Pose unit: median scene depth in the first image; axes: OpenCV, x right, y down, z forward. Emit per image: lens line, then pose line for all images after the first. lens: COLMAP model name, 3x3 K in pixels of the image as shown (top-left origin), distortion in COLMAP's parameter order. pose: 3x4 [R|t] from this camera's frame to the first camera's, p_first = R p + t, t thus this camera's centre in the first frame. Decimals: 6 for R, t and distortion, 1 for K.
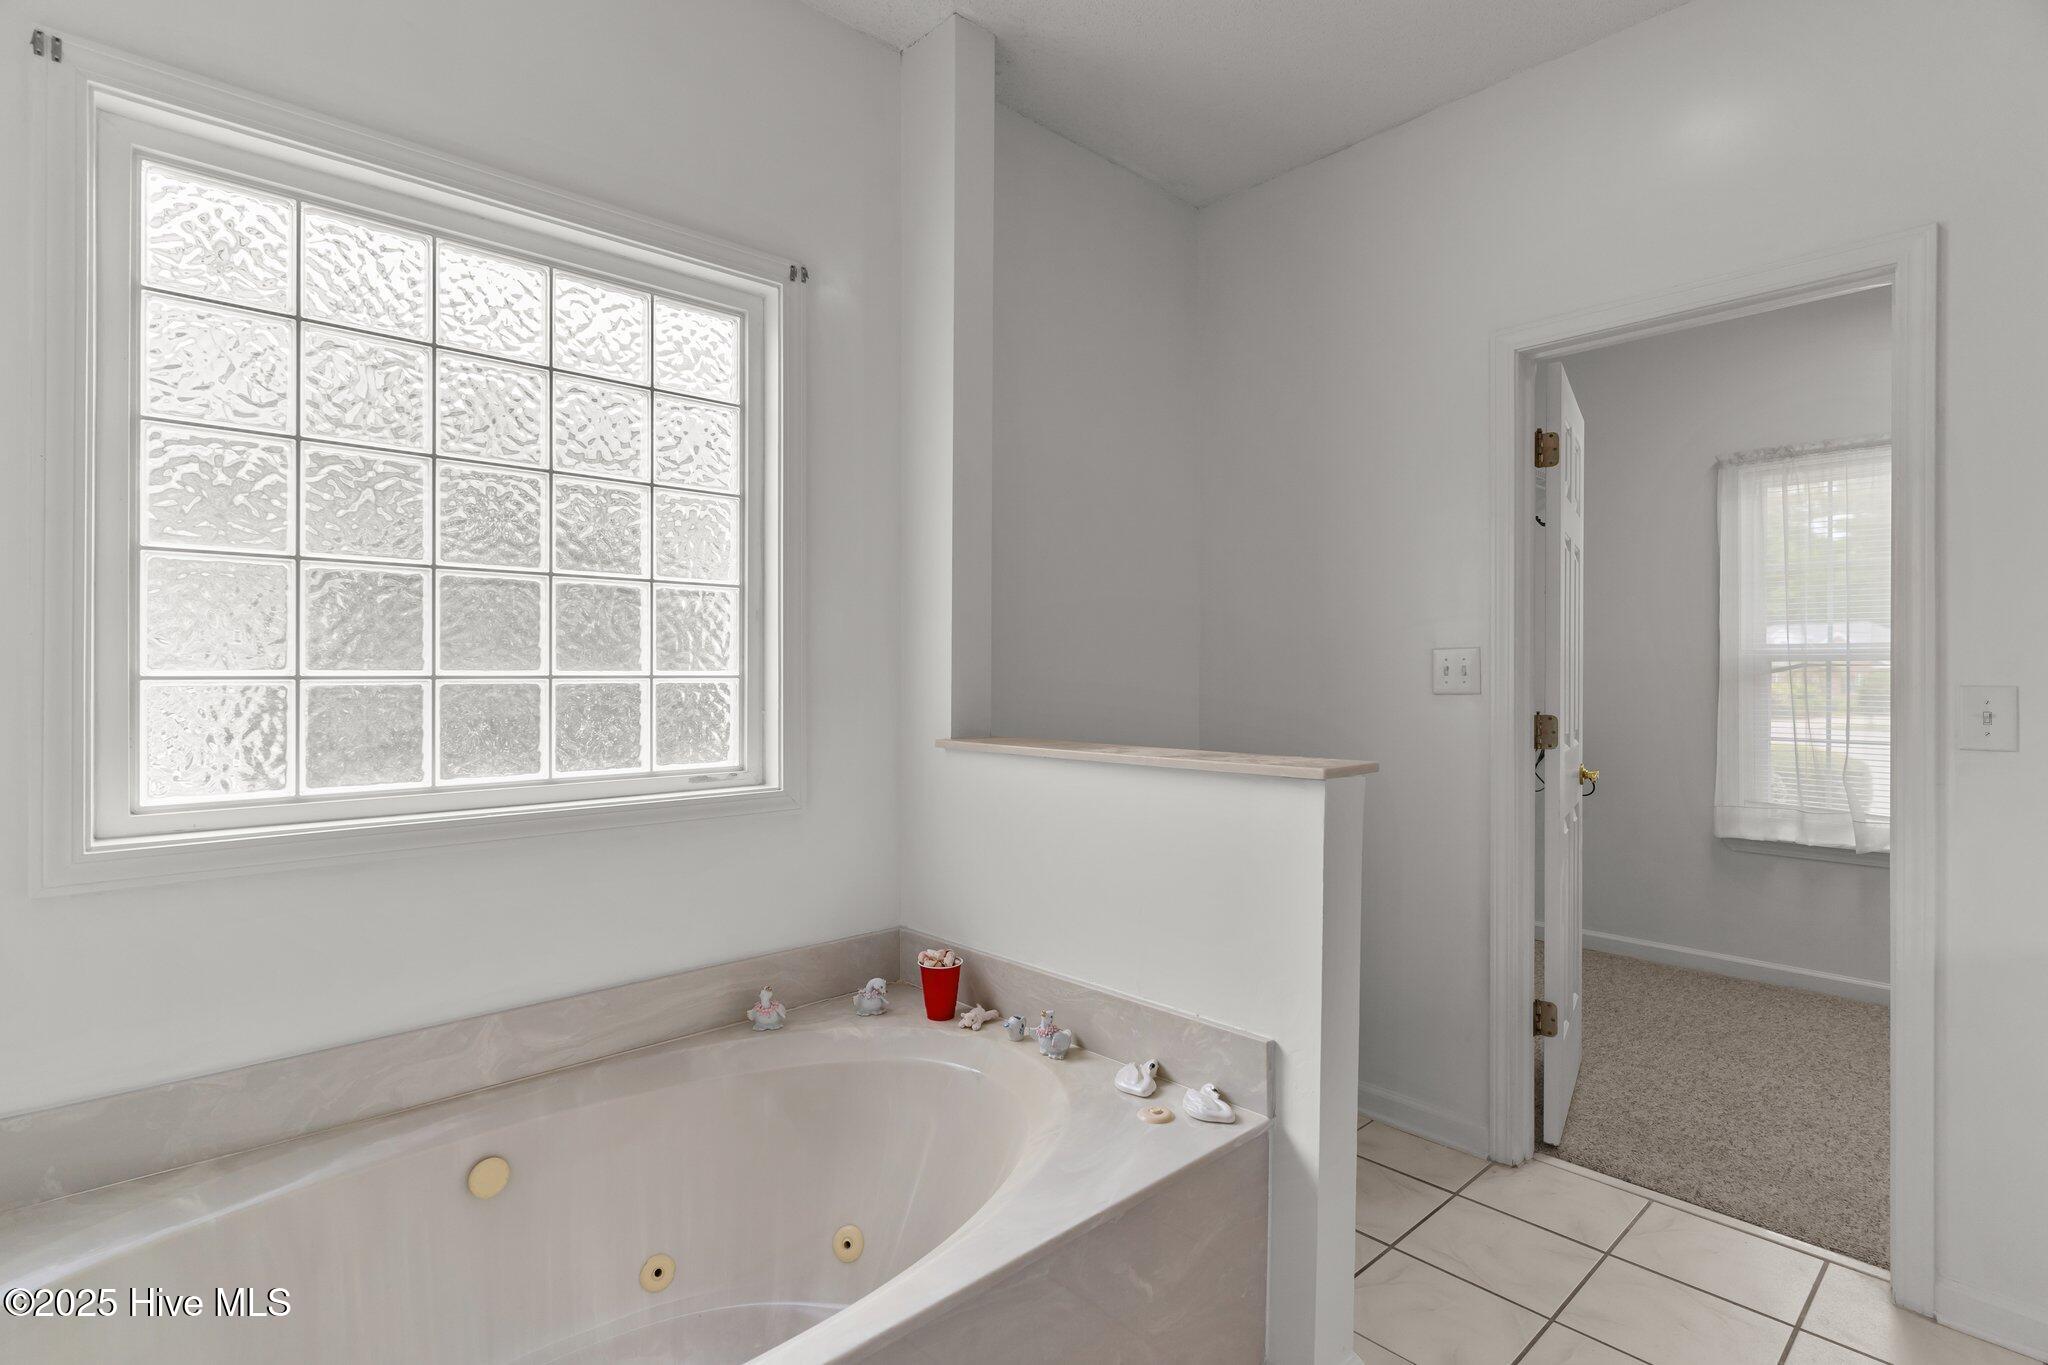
lens RADIAL K [[982.2, 0, 1012.5], [0, 982.2, 677.0], [0, 0, 1]] dist [0.002947, -0.001883]
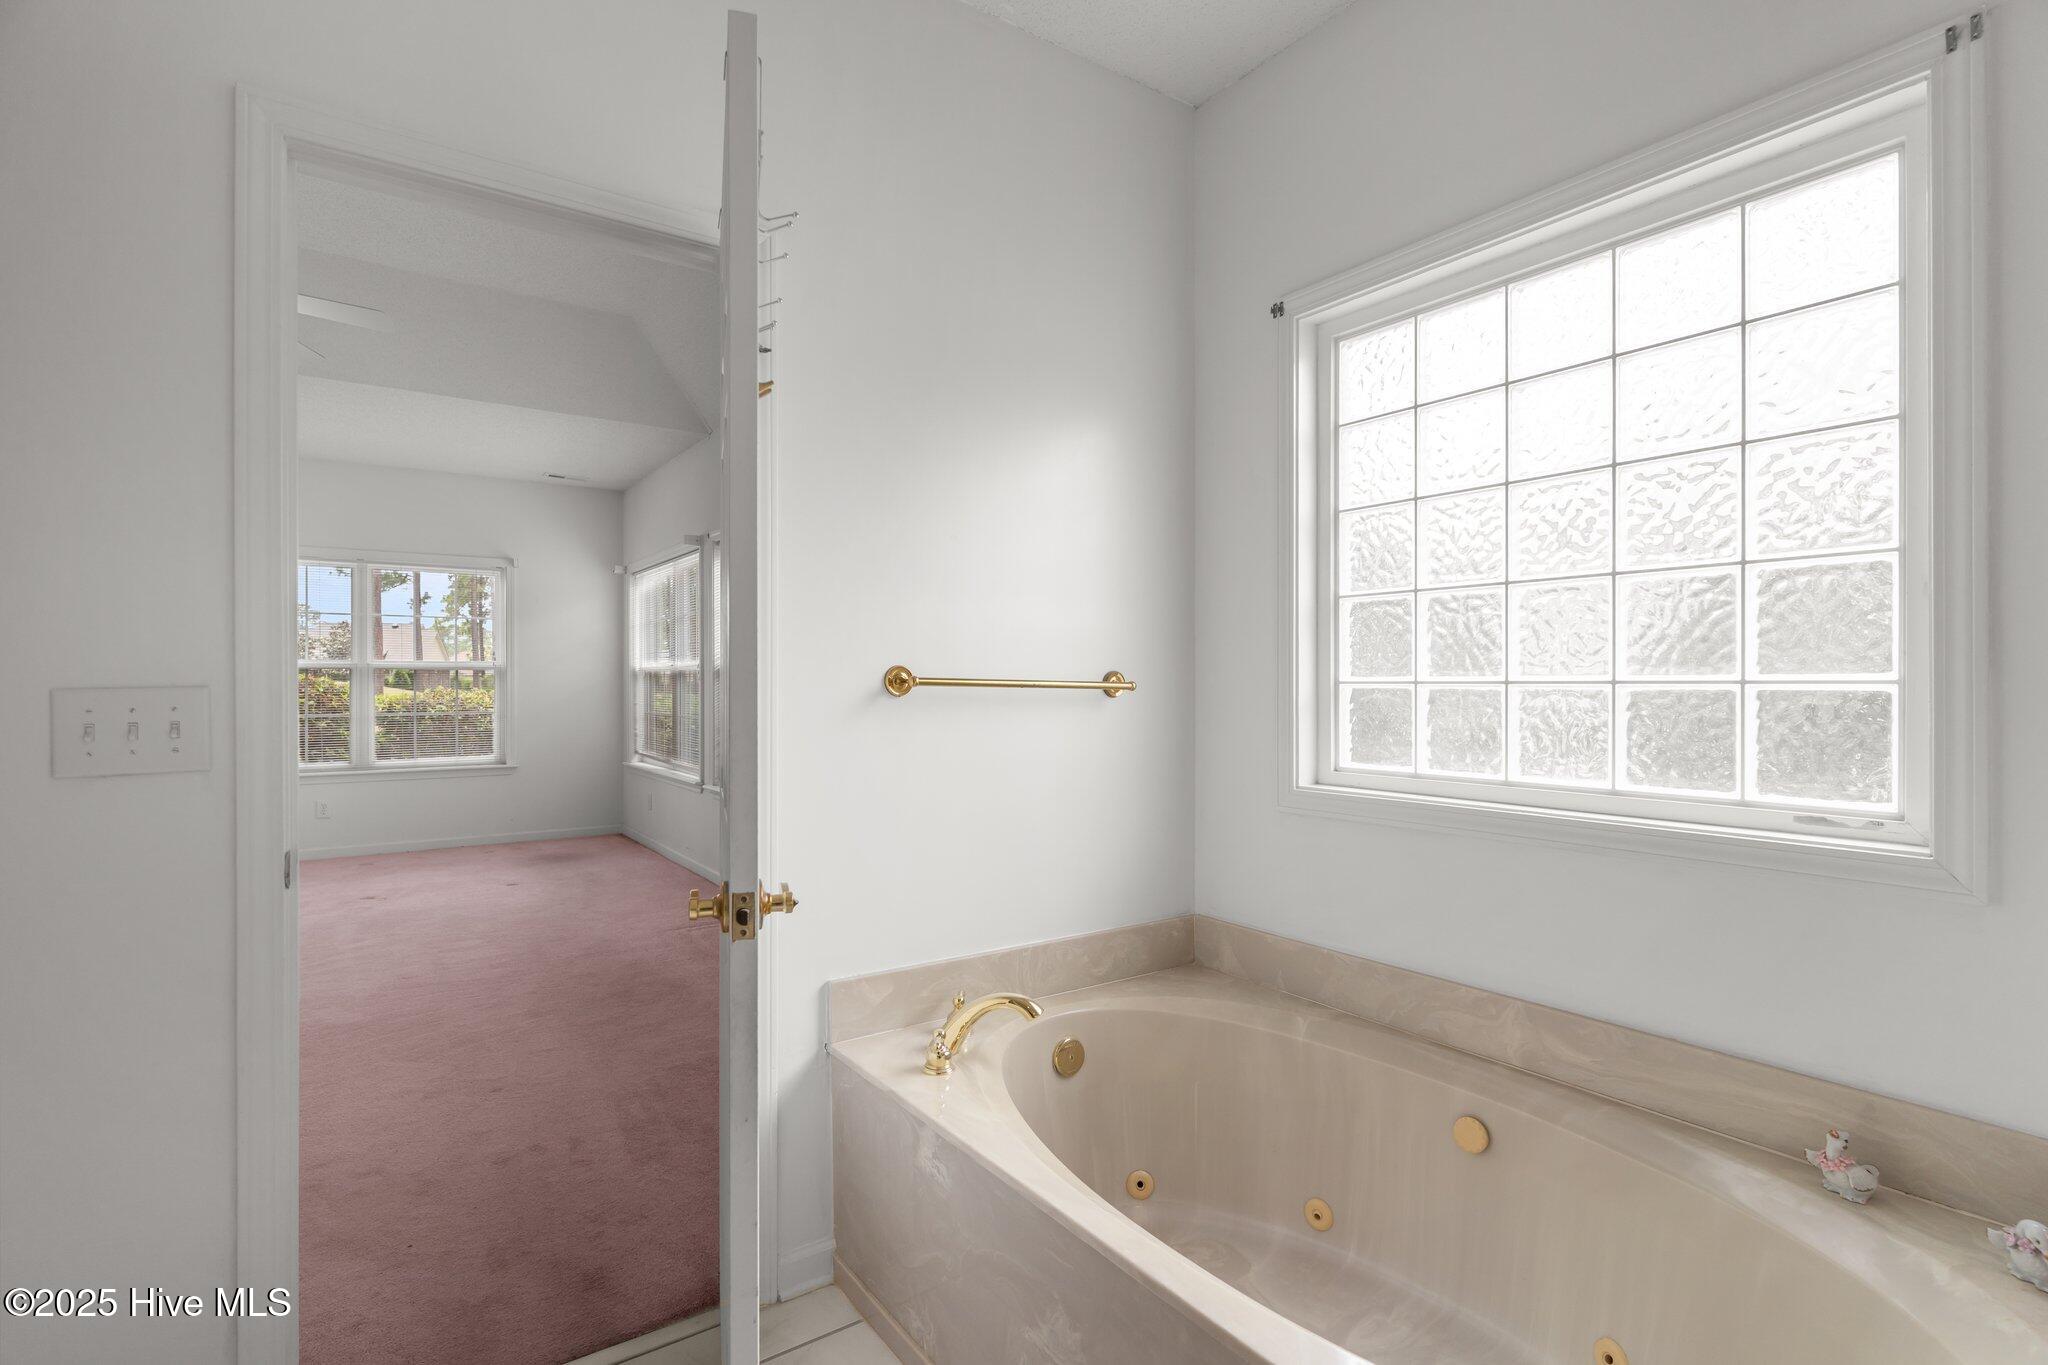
lens RADIAL K [[982.2, 0, 1017.1], [0, 982.2, 688.2], [0, 0, 1]] dist [0.002947, -0.001883]
pose [[-0.133052, 0.007532, -0.991080, 0.570312], [0.002181, 0.999971, 0.007307, -0.002759], [0.991107, -0.001190, -0.133065, 0.582232]]
